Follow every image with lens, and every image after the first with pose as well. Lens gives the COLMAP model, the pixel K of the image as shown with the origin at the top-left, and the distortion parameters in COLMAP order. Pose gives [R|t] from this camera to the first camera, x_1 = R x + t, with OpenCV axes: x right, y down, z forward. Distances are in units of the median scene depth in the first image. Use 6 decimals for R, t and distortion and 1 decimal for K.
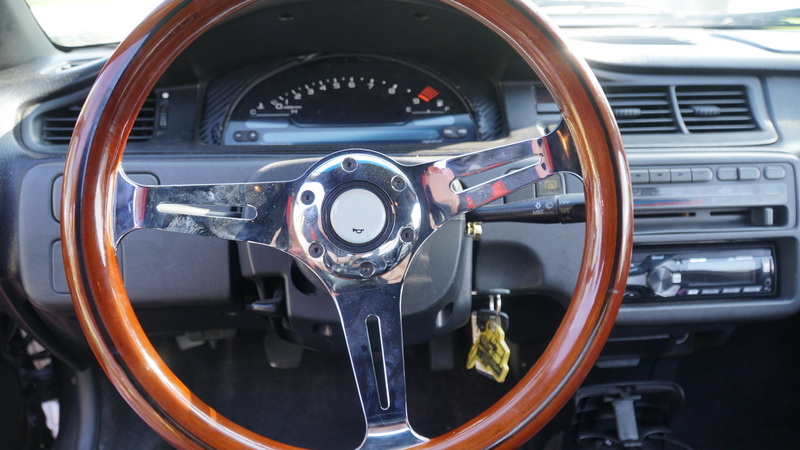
lens RADIAL K [[631.2, 0, 400.0], [0, 631.2, 213.0], [0, 0, 1]] dist [0.005727, 0.002530]
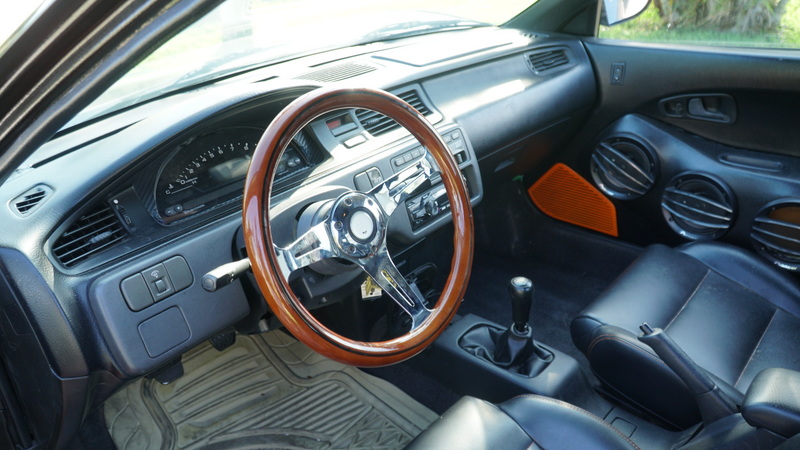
lens RADIAL K [[630.6, 0, 398.9], [0, 630.6, 222.0], [0, 0, 1]] dist [-0.000390, -0.003843]
pose [[0.730980, -0.345932, 0.588217, -0.685944], [0.299158, 0.937188, 0.179397, -0.193842], [-0.613329, 0.044834, 0.788554, -0.361708]]
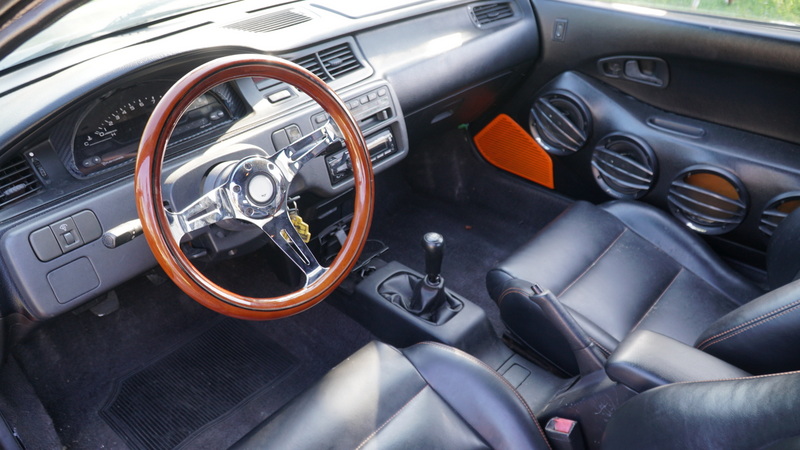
lens RADIAL K [[633.3, 0, 399.9], [0, 633.3, 221.8], [0, 0, 1]] dist [-0.007914, -0.009257]
pose [[0.735159, -0.383088, 0.559272, -0.573764], [0.252340, 0.920371, 0.298734, -0.244650], [-0.629179, -0.078490, 0.773287, -0.547913]]
